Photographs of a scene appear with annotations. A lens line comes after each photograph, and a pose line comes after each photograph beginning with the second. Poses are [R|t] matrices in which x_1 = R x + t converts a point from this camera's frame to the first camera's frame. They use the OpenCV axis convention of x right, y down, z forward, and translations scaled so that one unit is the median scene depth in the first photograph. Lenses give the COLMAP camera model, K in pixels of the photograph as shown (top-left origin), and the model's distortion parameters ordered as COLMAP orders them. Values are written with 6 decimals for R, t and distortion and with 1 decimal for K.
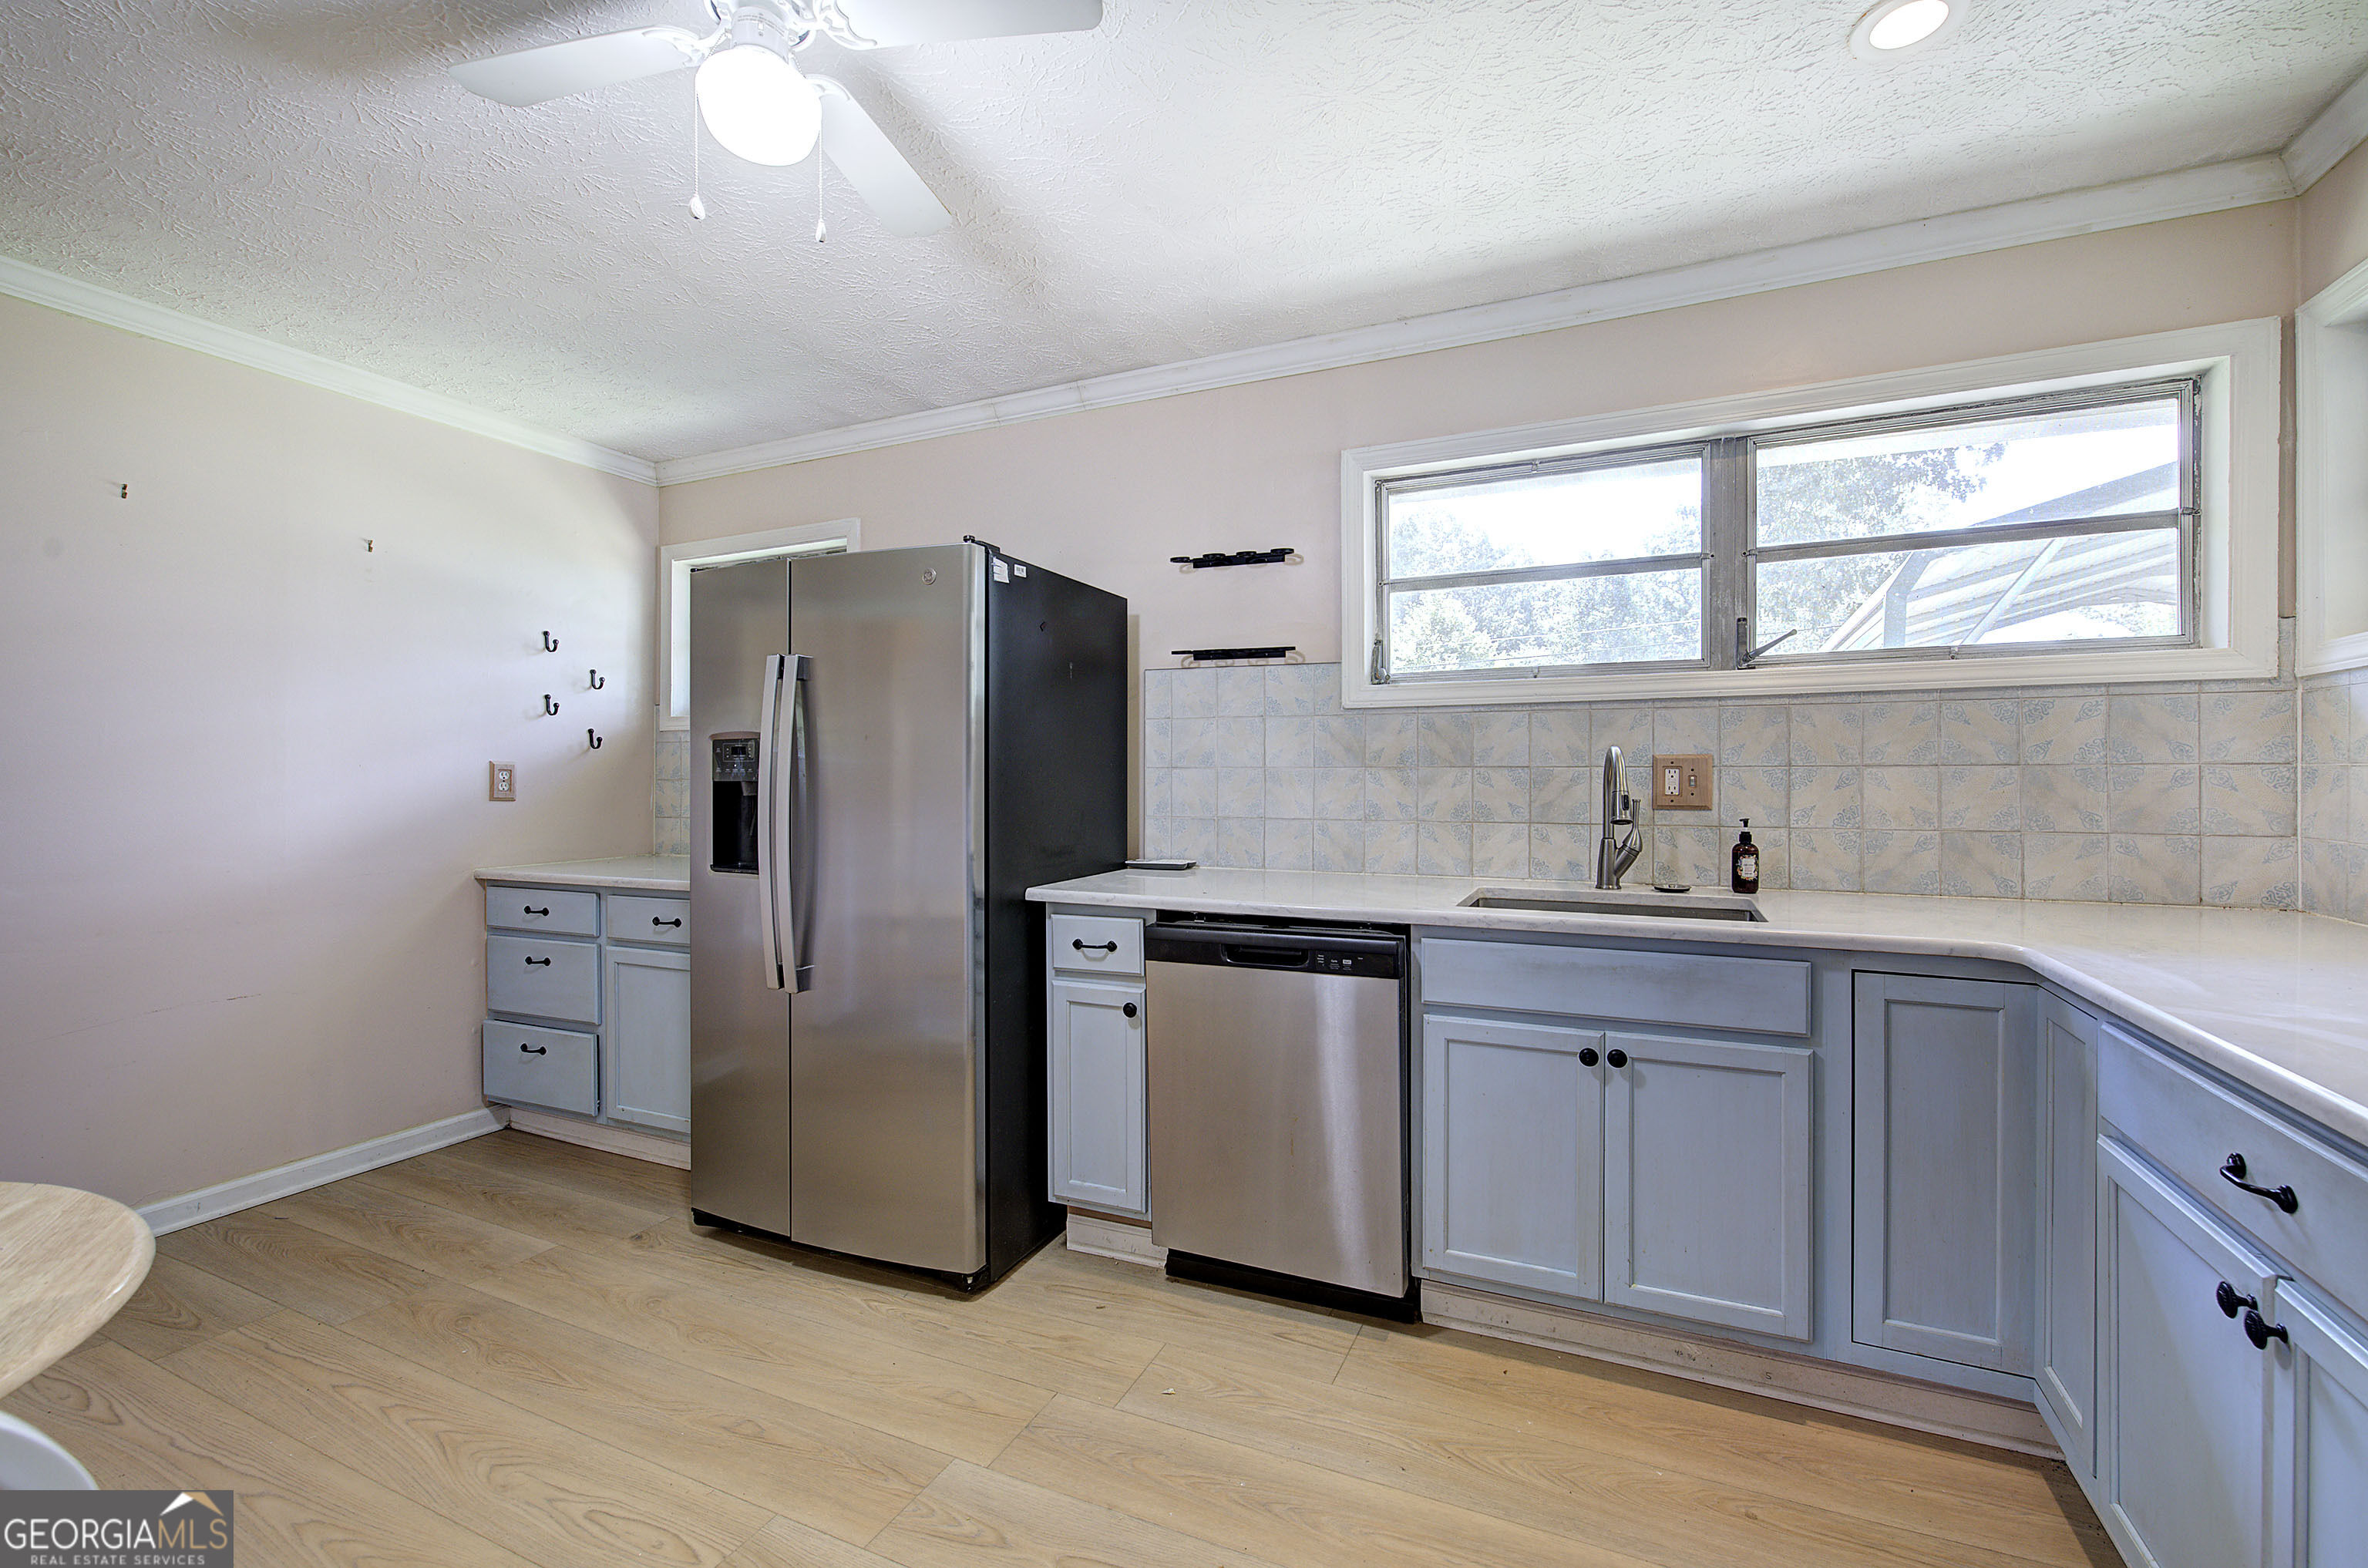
lens RADIAL K [[1002.9, 0, 1197.1], [0, 1002.9, 780.5], [0, 0, 1]] dist [-0.007465, 0.002814]
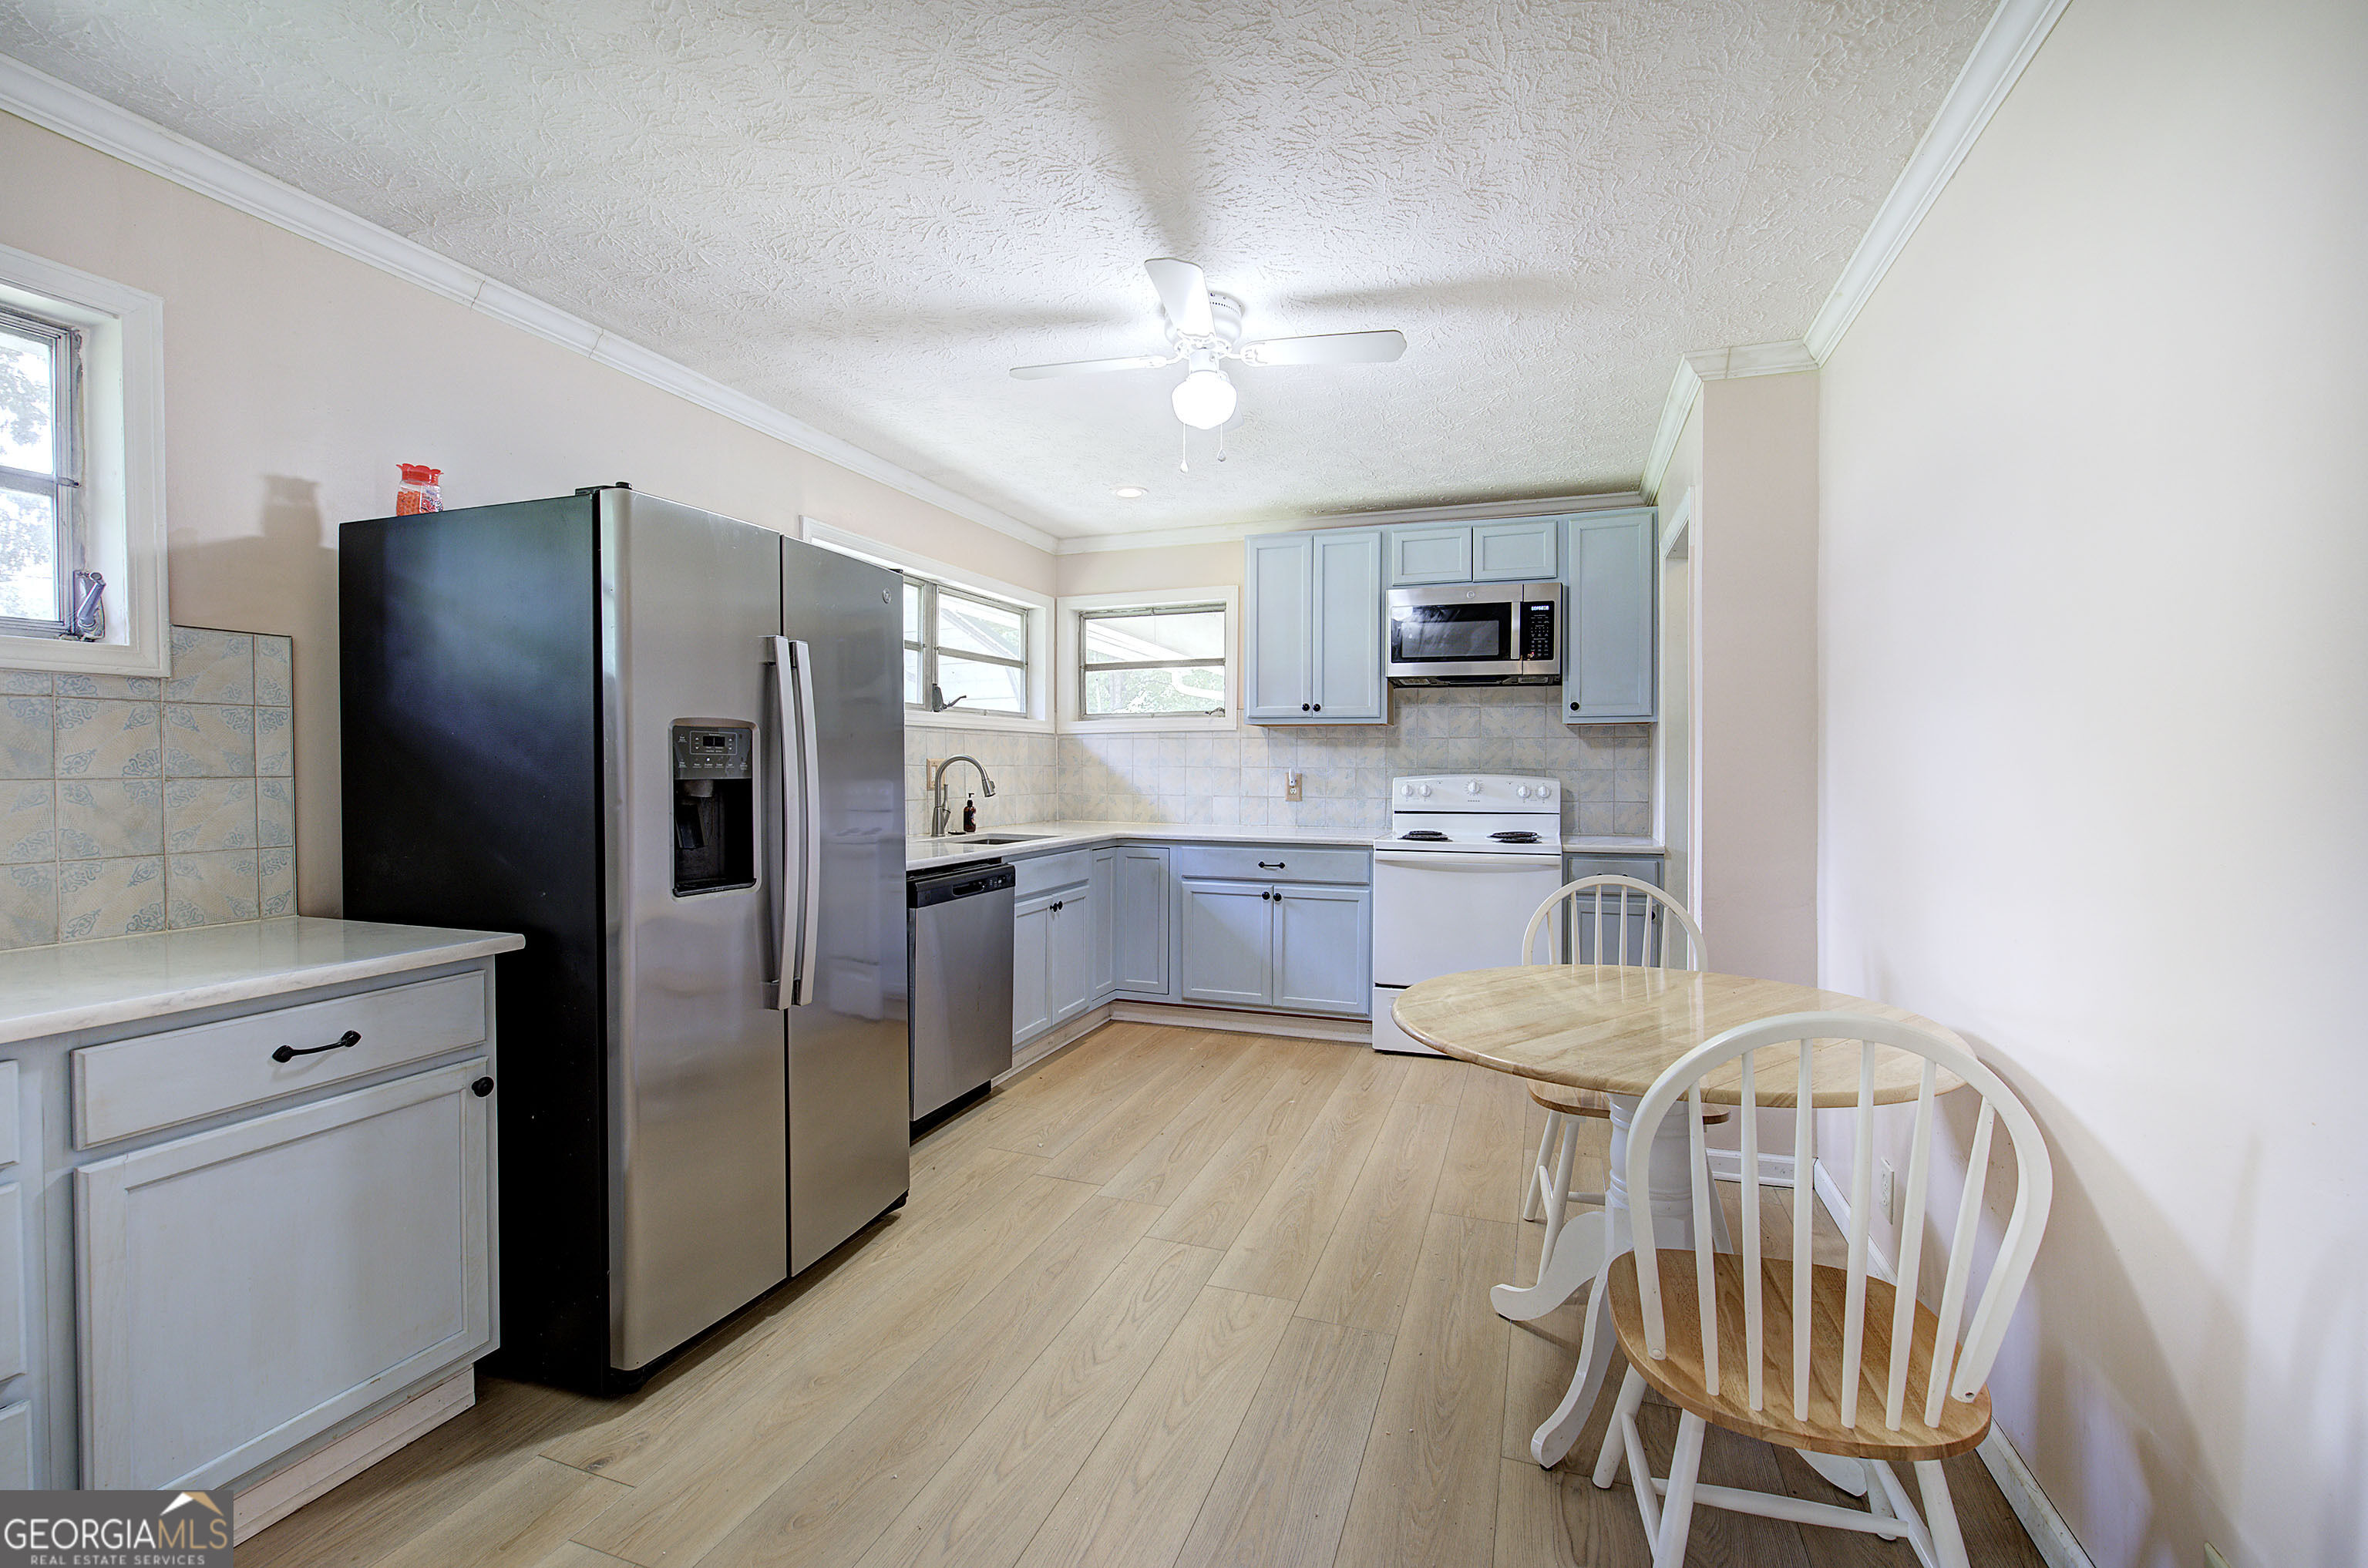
lens RADIAL K [[1002.9, 0, 1203.8], [0, 1002.9, 782.4], [0, 0, 1]] dist [-0.007465, 0.002814]
pose [[-0.090765, -0.012913, 0.995789, -1.397817], [0.005047, 0.999897, 0.013426, -0.005928], [-0.995860, 0.006245, -0.090690, 0.728609]]
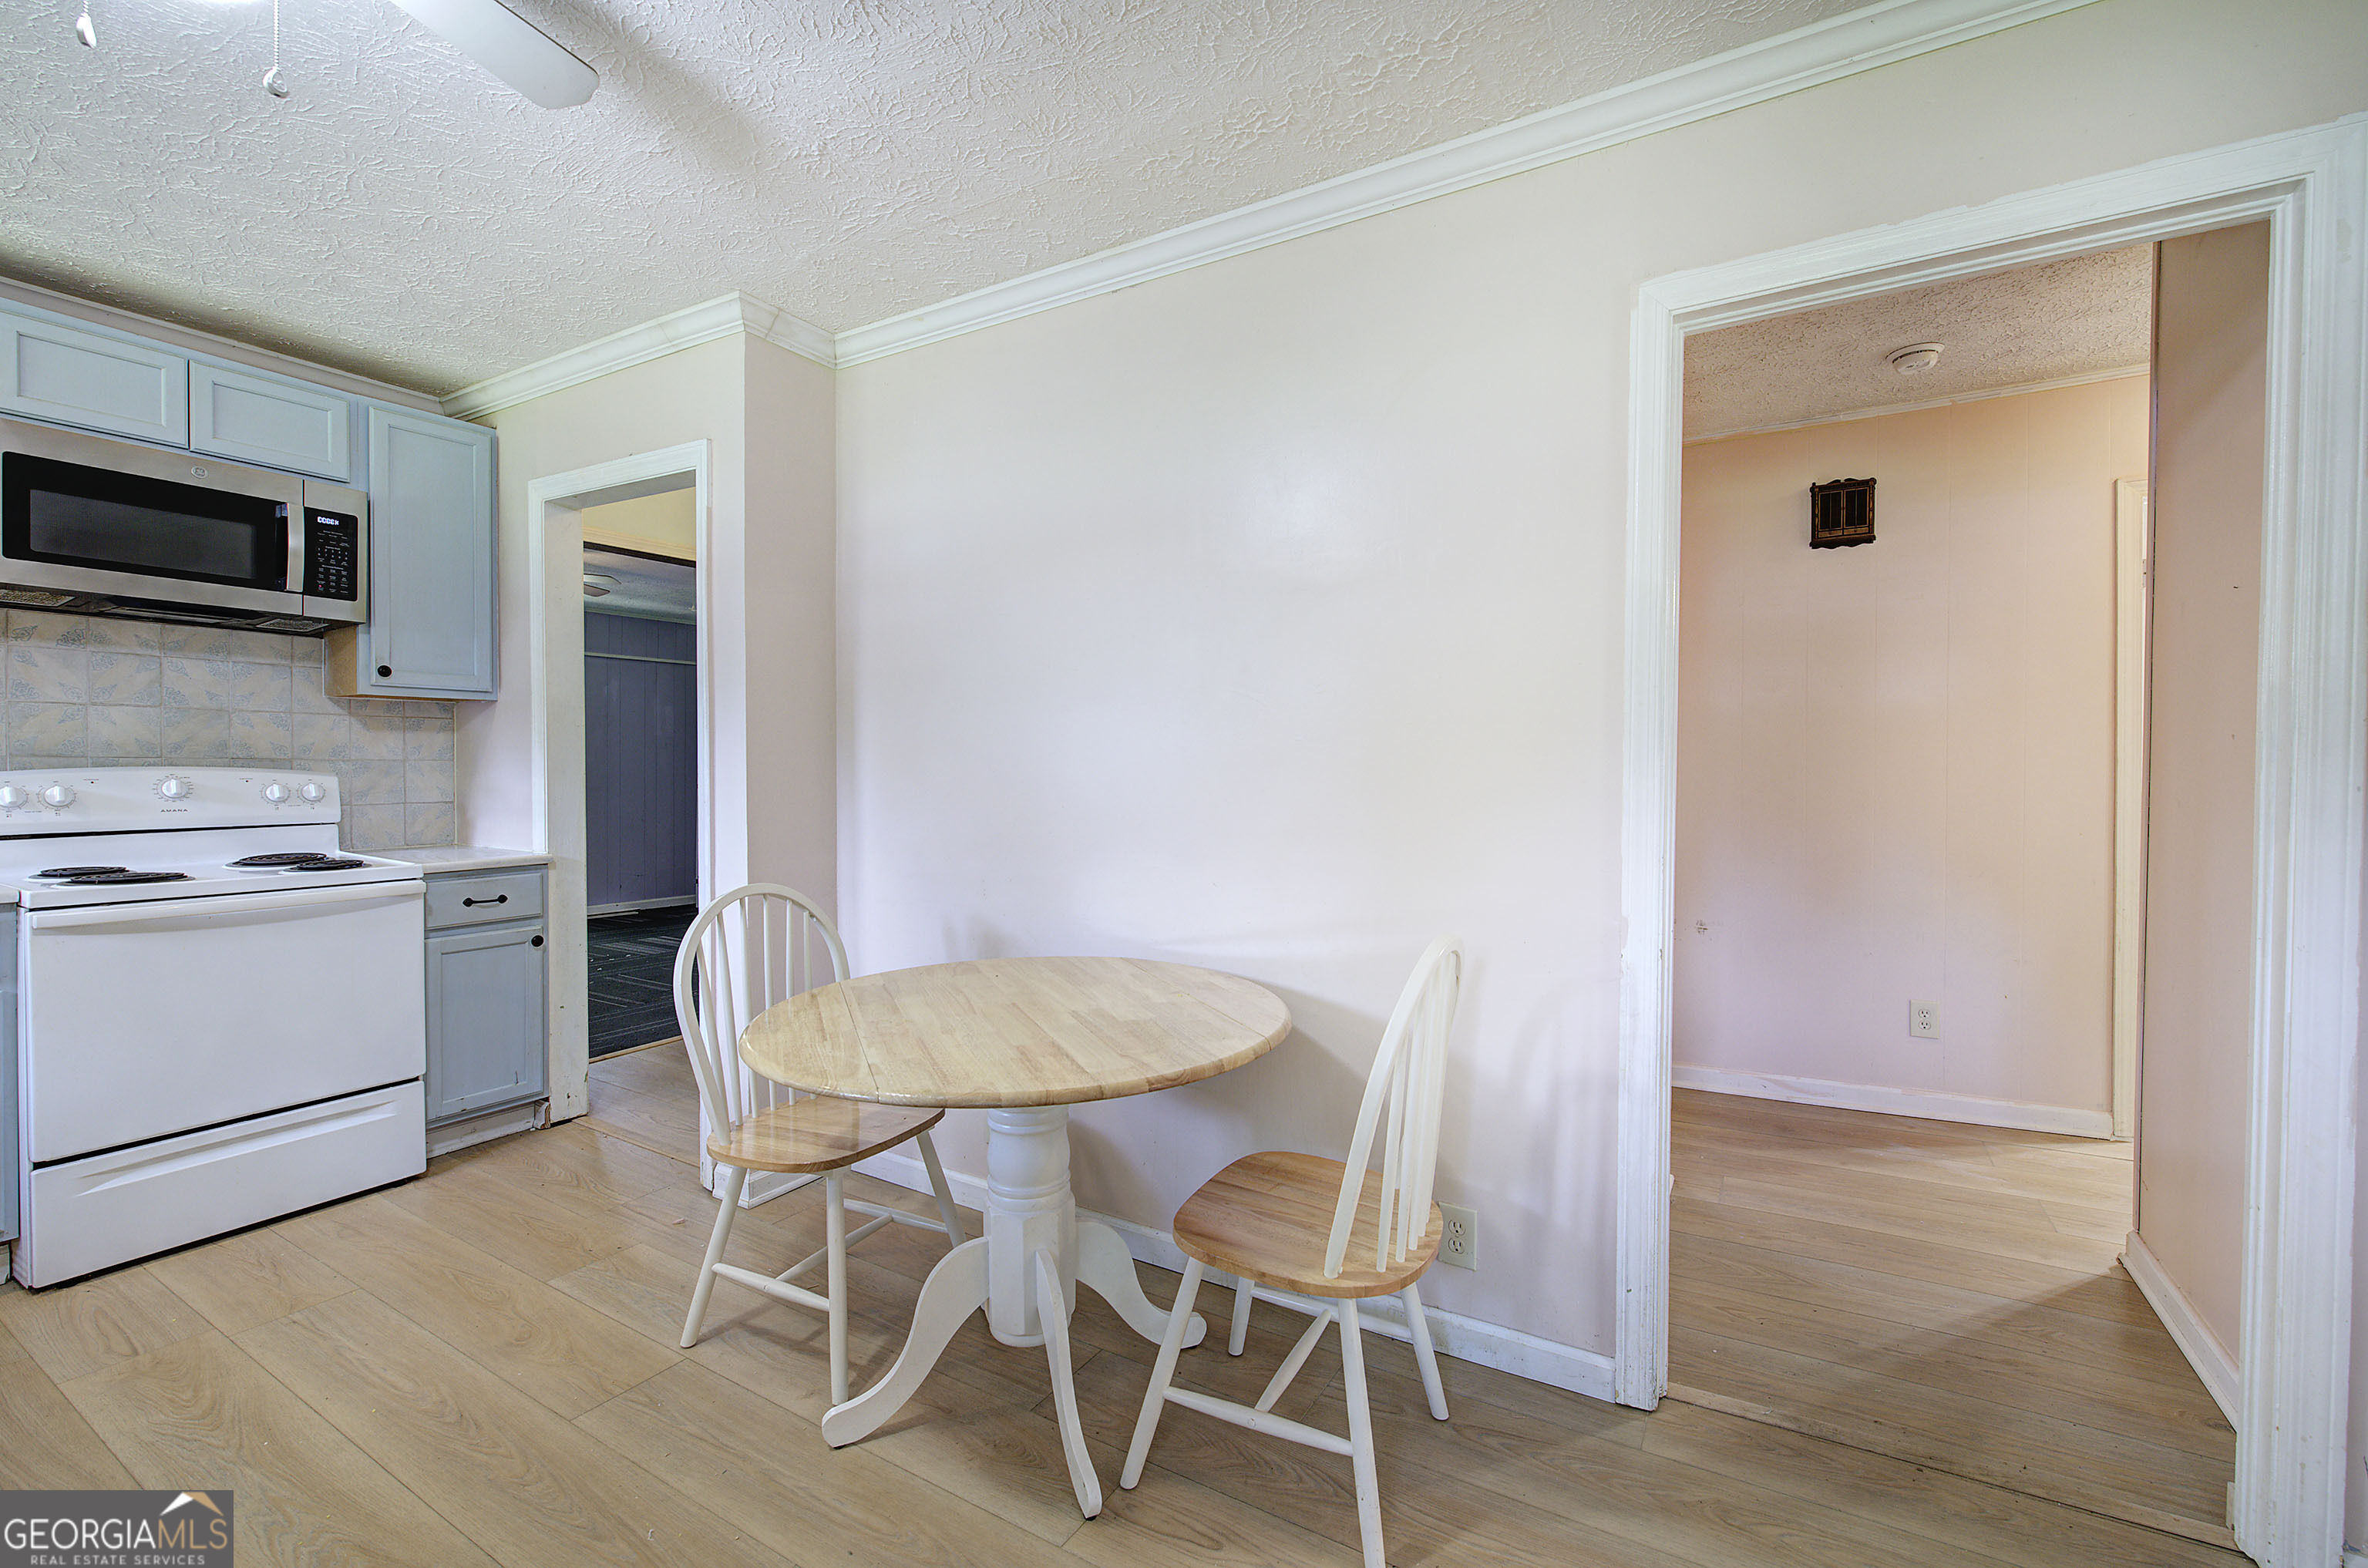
lens RADIAL K [[1002.9, 0, 1196.6], [0, 1002.9, 781.6], [0, 0, 1]] dist [-0.007465, 0.002814]
pose [[-0.994131, -0.004105, 0.108107, -0.831003], [-0.001625, 0.999734, 0.023020, -0.004579], [-0.108173, 0.022709, -0.993873, 1.072472]]
